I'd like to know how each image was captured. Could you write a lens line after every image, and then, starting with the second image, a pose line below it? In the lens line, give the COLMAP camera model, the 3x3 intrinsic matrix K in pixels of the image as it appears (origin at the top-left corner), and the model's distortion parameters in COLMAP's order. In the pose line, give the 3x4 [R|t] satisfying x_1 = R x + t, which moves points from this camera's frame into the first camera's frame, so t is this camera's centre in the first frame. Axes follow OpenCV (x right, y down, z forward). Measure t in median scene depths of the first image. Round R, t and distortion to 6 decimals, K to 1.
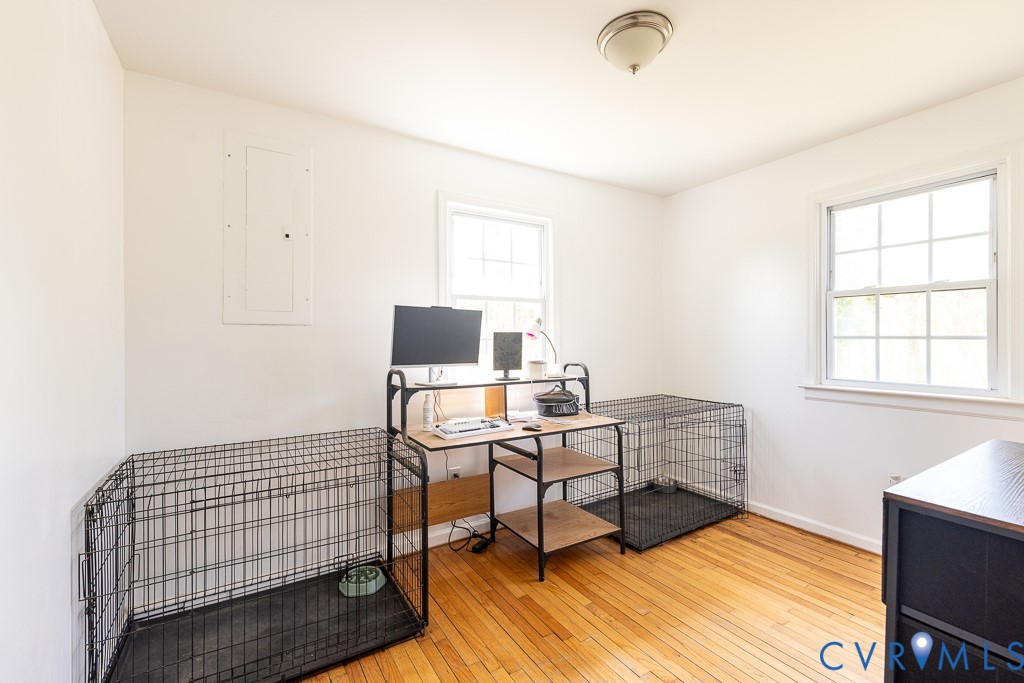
lens RADIAL K [[442.0, 0, 514.9], [0, 442.0, 337.4], [0, 0, 1]] dist [0.000574, -0.000444]
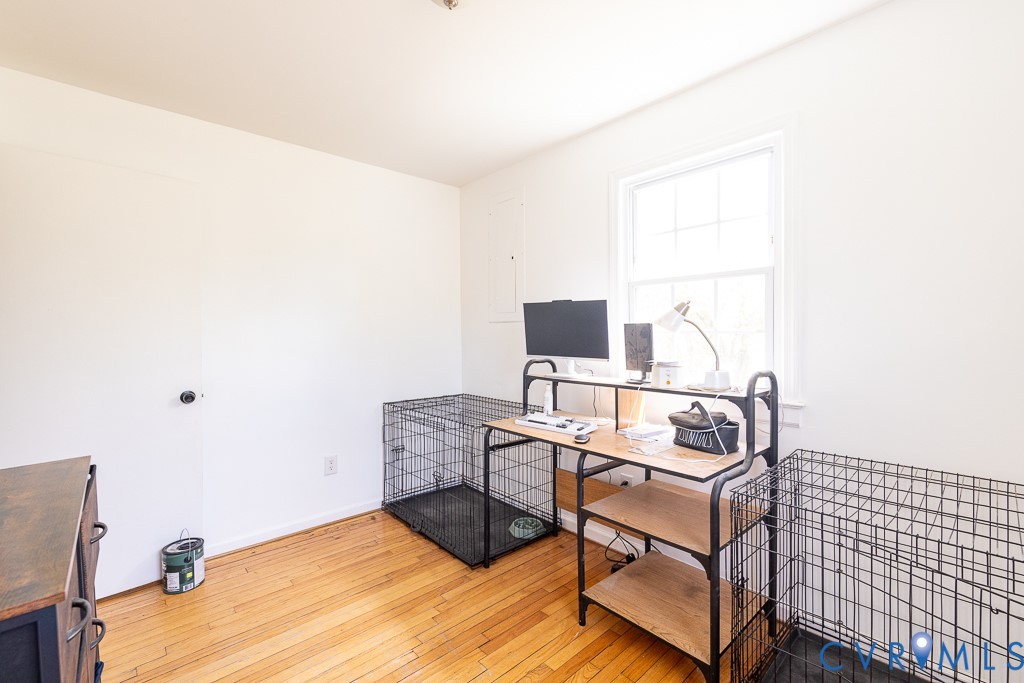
lens RADIAL K [[442.0, 0, 515.6], [0, 442.0, 341.1], [0, 0, 1]] dist [0.000574, -0.000444]
pose [[0.177664, 0.026628, -0.983731, 0.748745], [0.005397, 0.999592, 0.028033, -0.004270], [0.984076, -0.010290, 0.177447, 0.655761]]
